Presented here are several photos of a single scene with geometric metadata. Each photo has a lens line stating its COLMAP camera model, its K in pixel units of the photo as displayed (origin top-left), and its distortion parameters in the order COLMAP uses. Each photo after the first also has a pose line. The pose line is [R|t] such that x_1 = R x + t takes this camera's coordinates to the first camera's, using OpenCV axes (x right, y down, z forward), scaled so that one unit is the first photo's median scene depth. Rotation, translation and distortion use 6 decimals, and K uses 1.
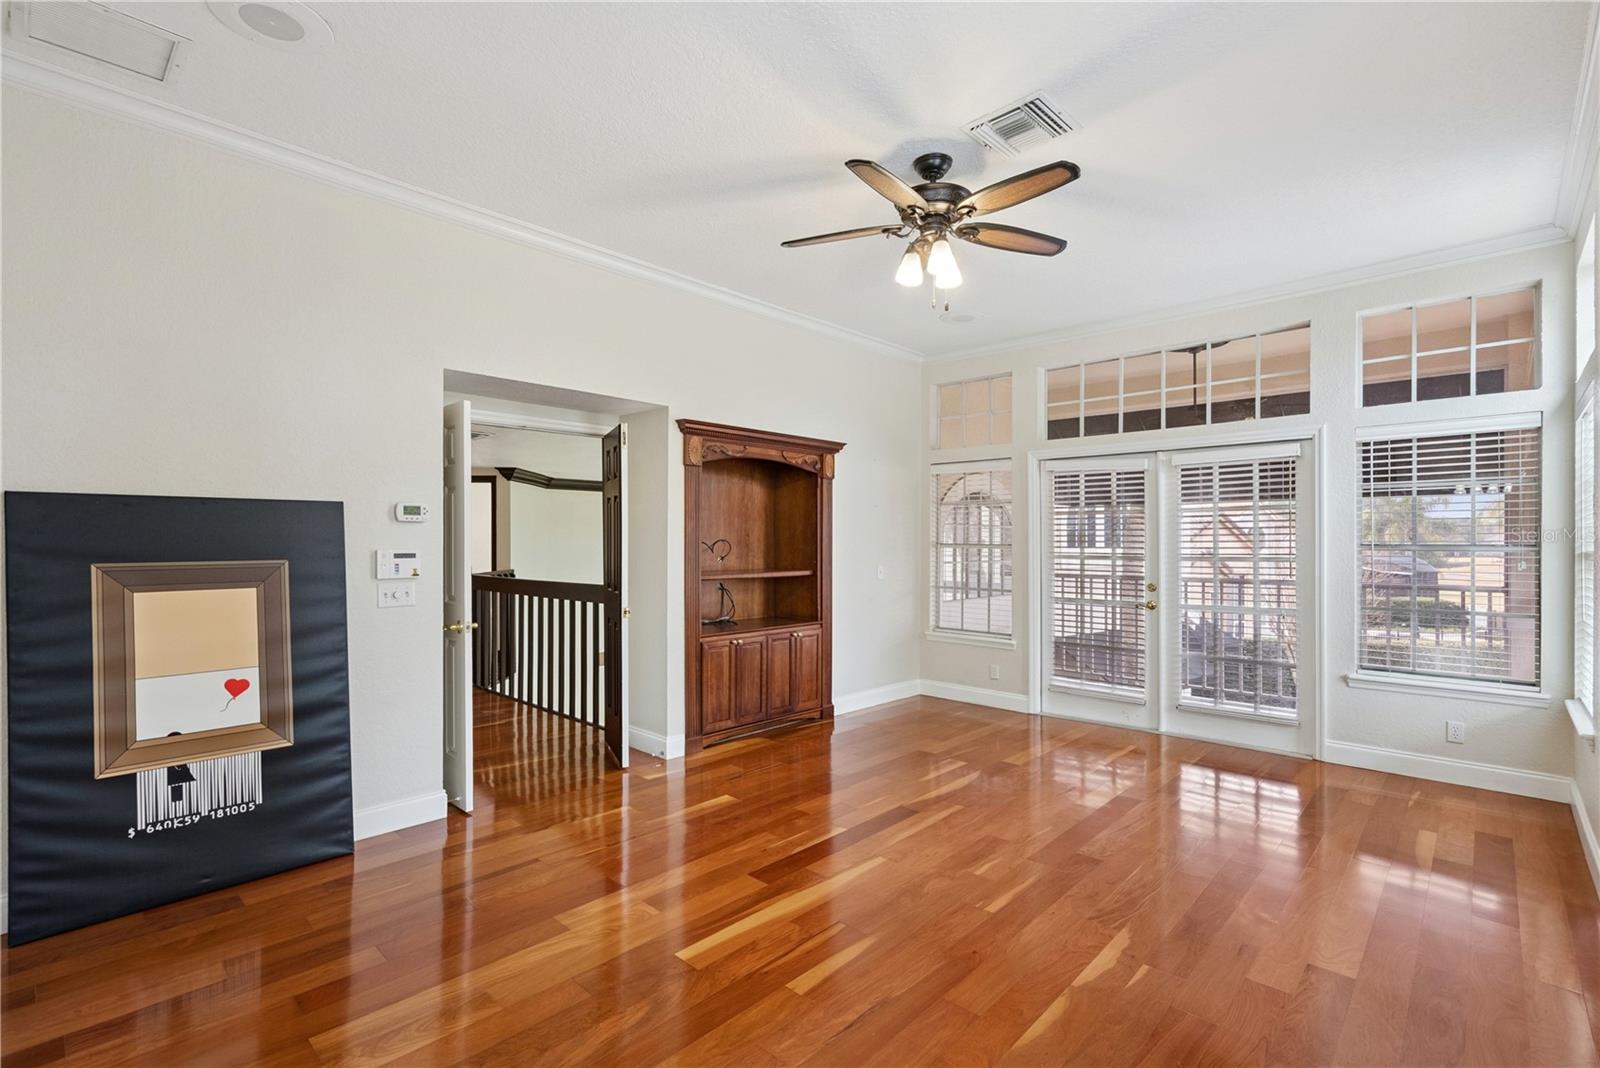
lens RADIAL K [[723.0, 0, 802.3], [0, 723.0, 544.3], [0, 0, 1]] dist [-0.001654, 0.000179]
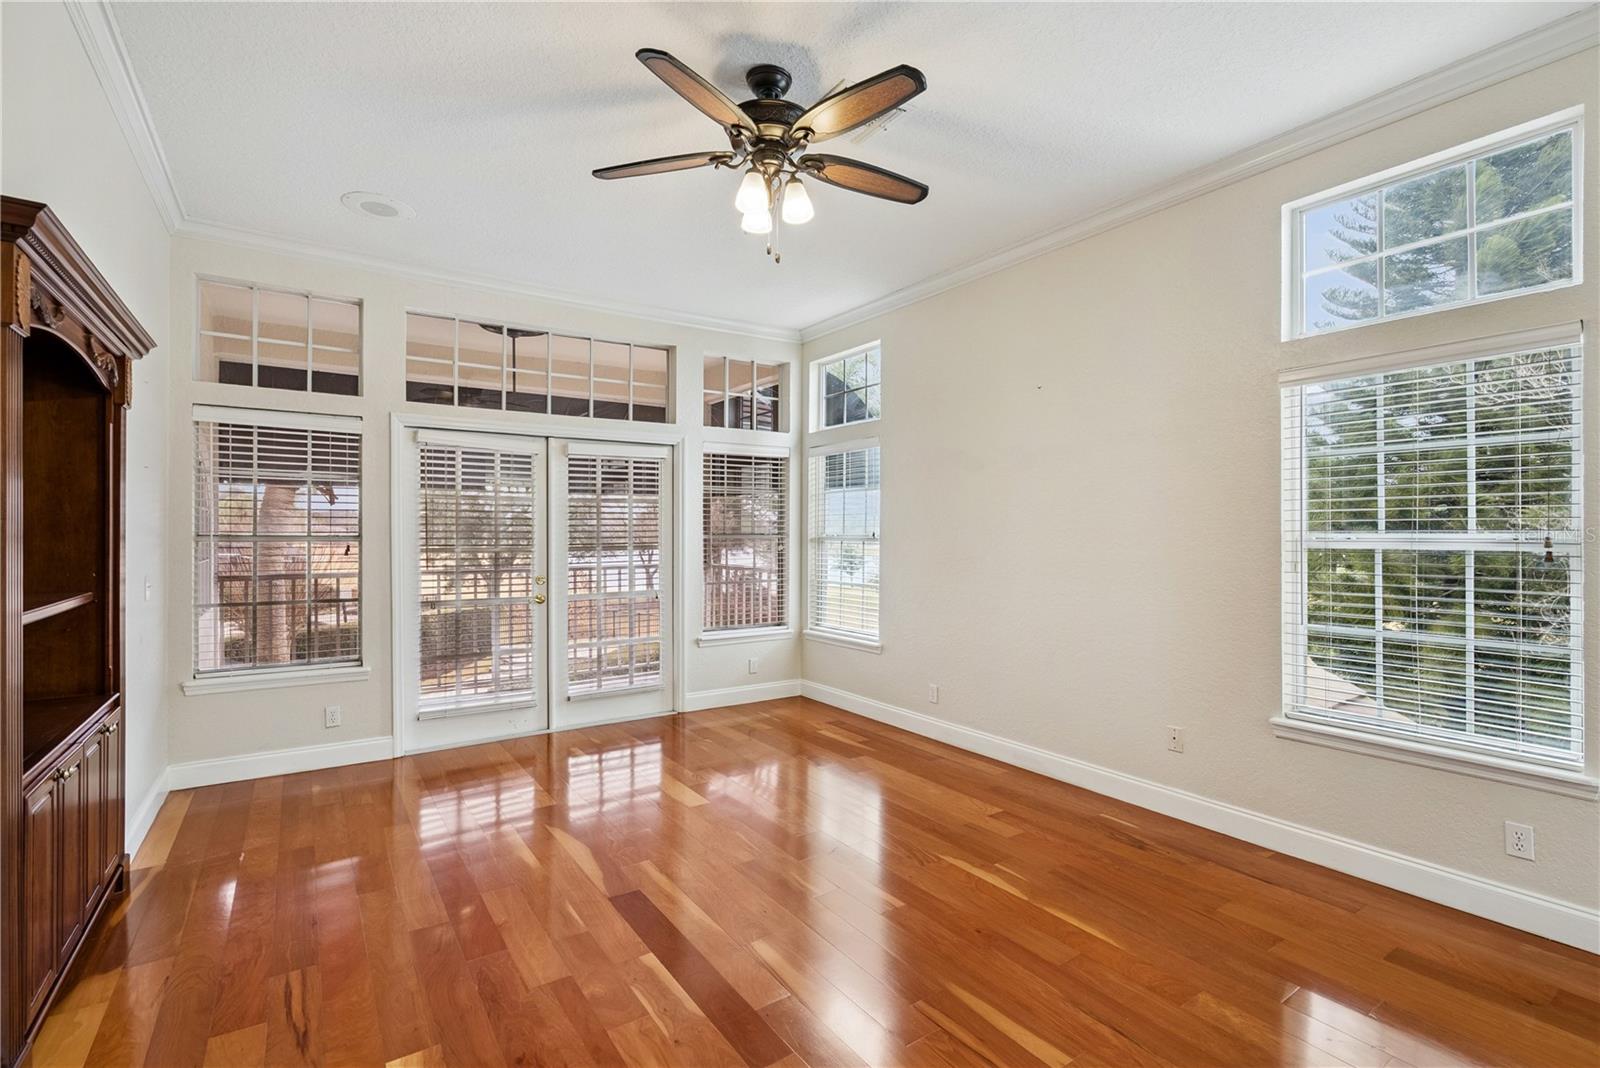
lens RADIAL K [[745.9, 0, 799.3], [0, 745.9, 521.6], [0, 0, 1]] dist [0.044367, 0.000159]
pose [[0.221911, 0.010988, 0.975005, -0.430528], [0.001256, 0.999932, -0.011555, -0.004807], [-0.975066, 0.003789, 0.221882, 0.489941]]
